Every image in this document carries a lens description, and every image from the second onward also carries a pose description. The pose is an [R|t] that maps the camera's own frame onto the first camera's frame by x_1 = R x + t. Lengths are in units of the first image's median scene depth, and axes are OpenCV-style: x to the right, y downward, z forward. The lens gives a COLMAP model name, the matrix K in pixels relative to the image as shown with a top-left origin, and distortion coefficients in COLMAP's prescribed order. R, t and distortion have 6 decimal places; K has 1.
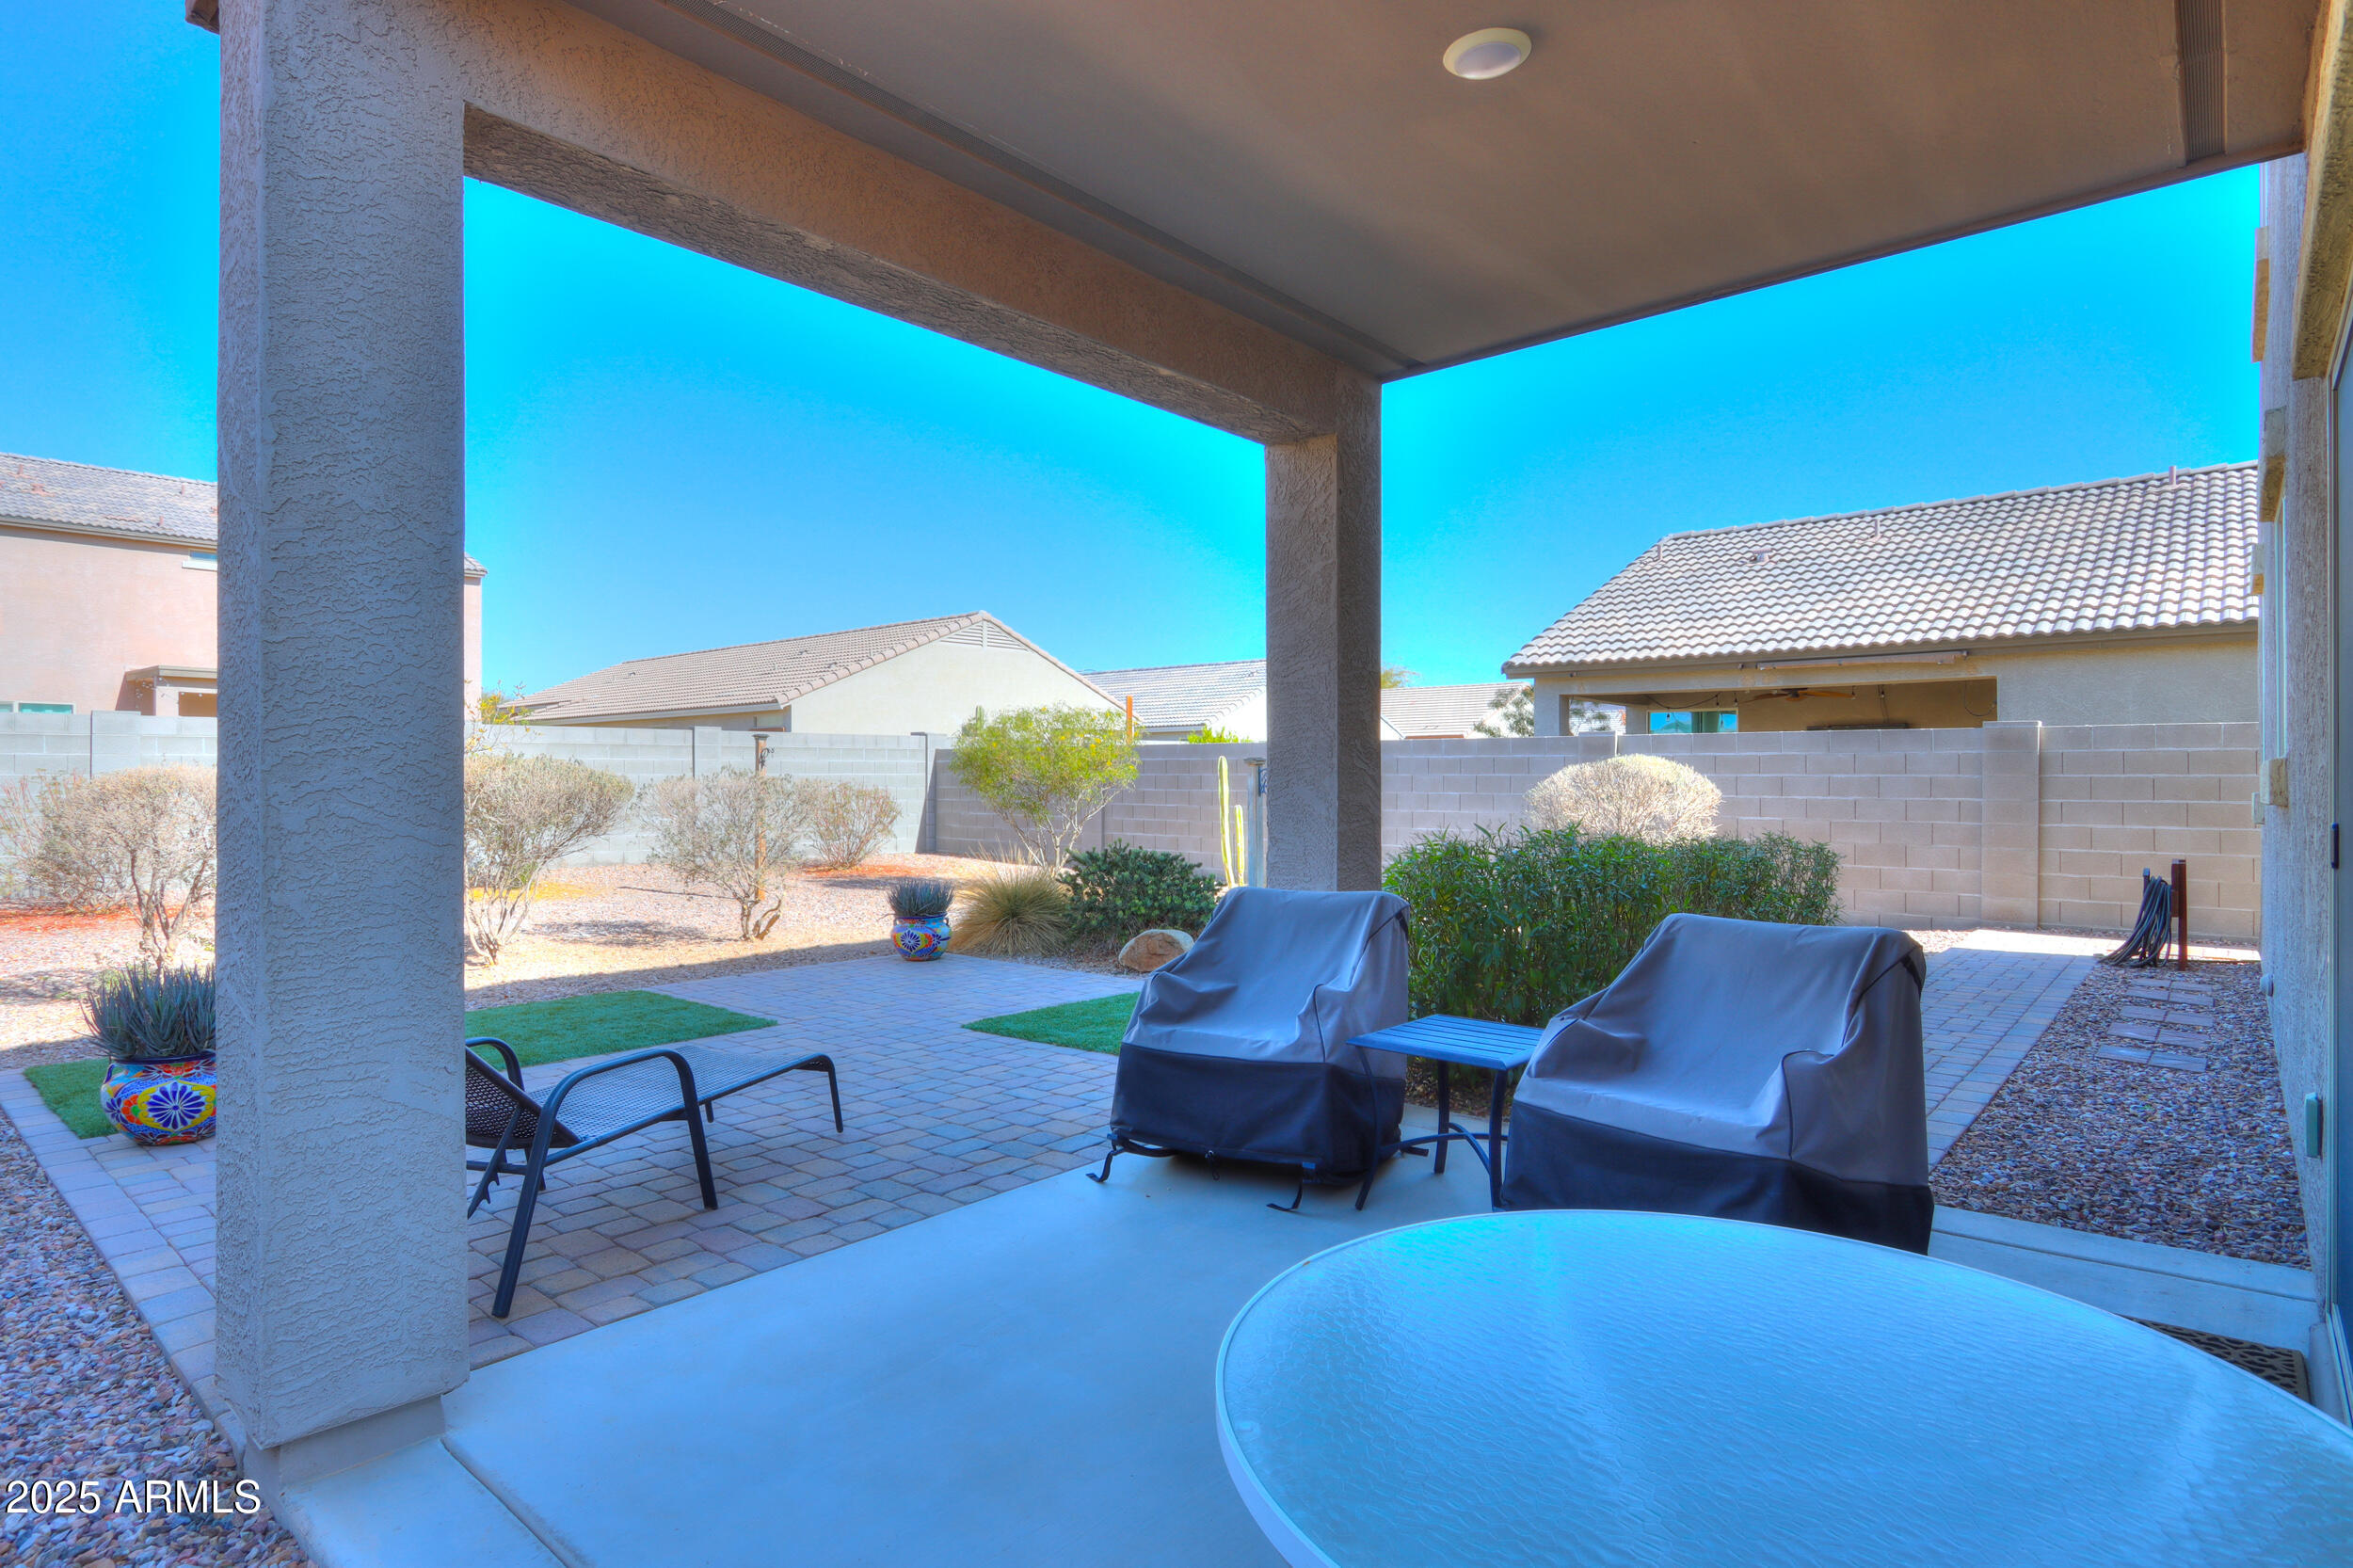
lens RADIAL K [[1238.5, 0, 1178.1], [0, 1238.5, 791.9], [0, 0, 1]] dist [-0.030644, 0.000413]
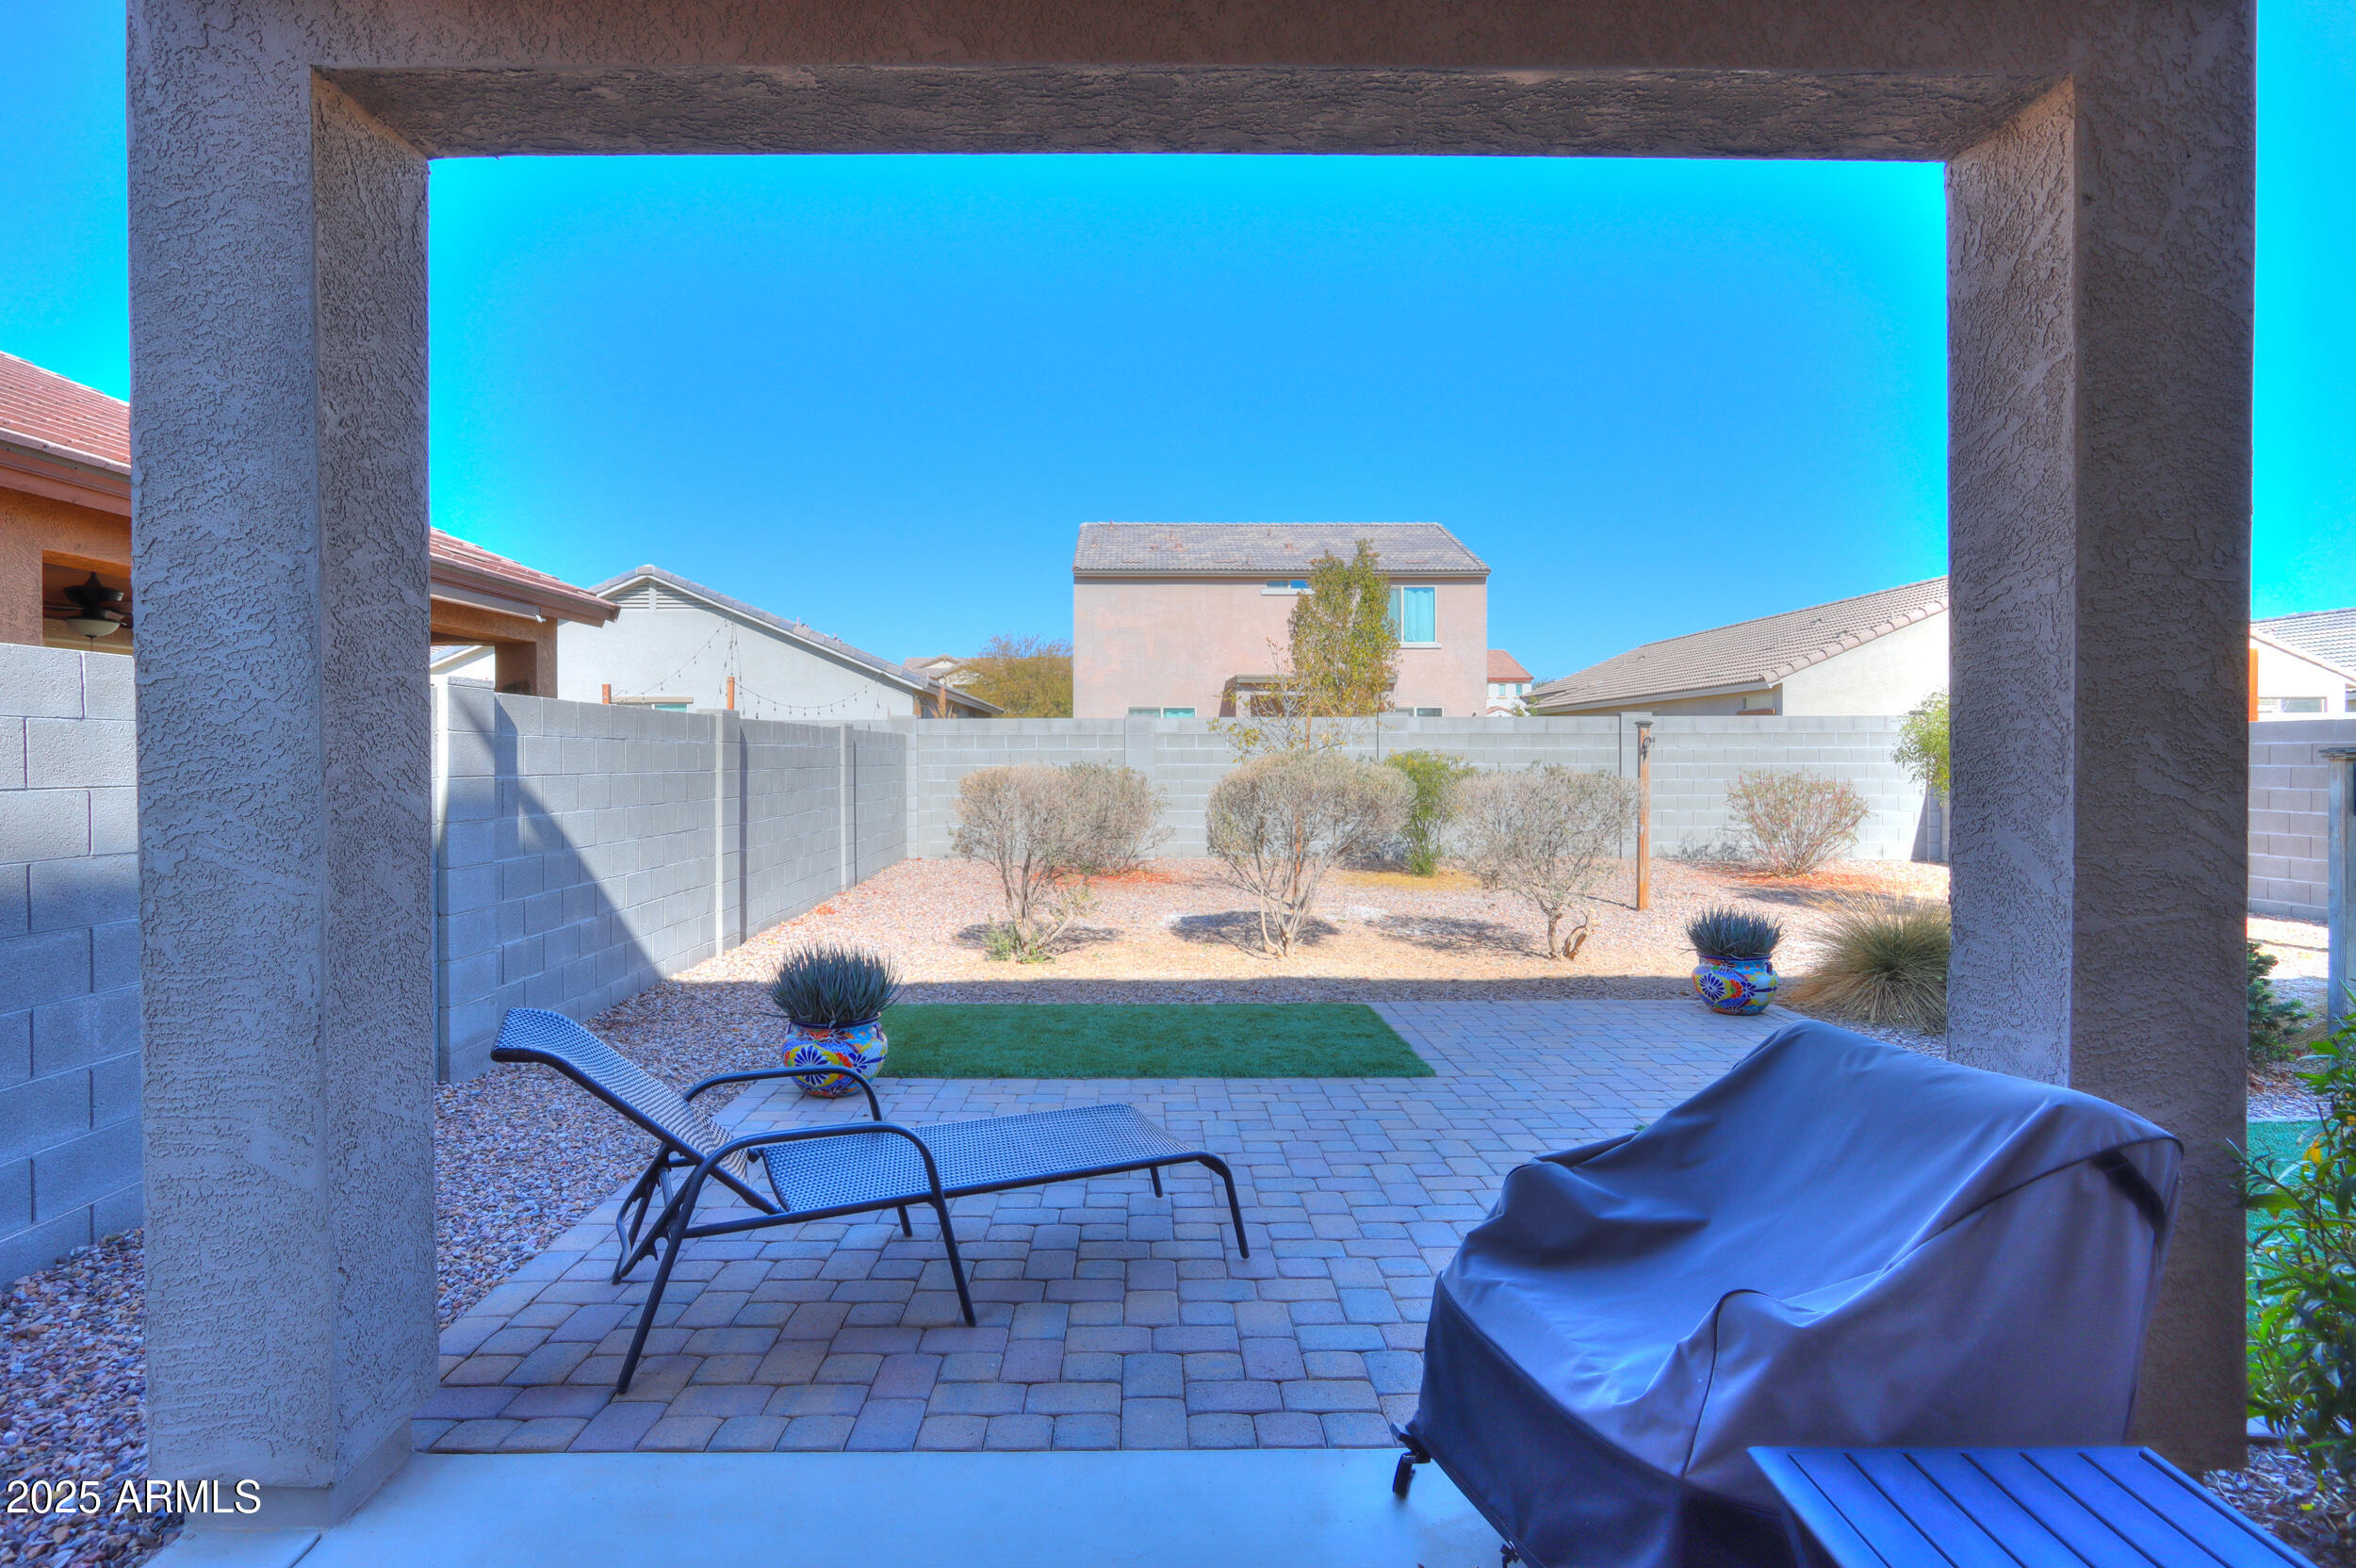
lens RADIAL K [[1221.9, 0, 1139.4], [0, 1221.9, 782.4], [0, 0, 1]] dist [-0.016434, -0.000805]
pose [[0.653925, 0.012537, -0.756455, 0.315496], [-0.007075, 0.999920, 0.010456, -0.034737], [0.756526, -0.001486, 0.653962, 0.565153]]
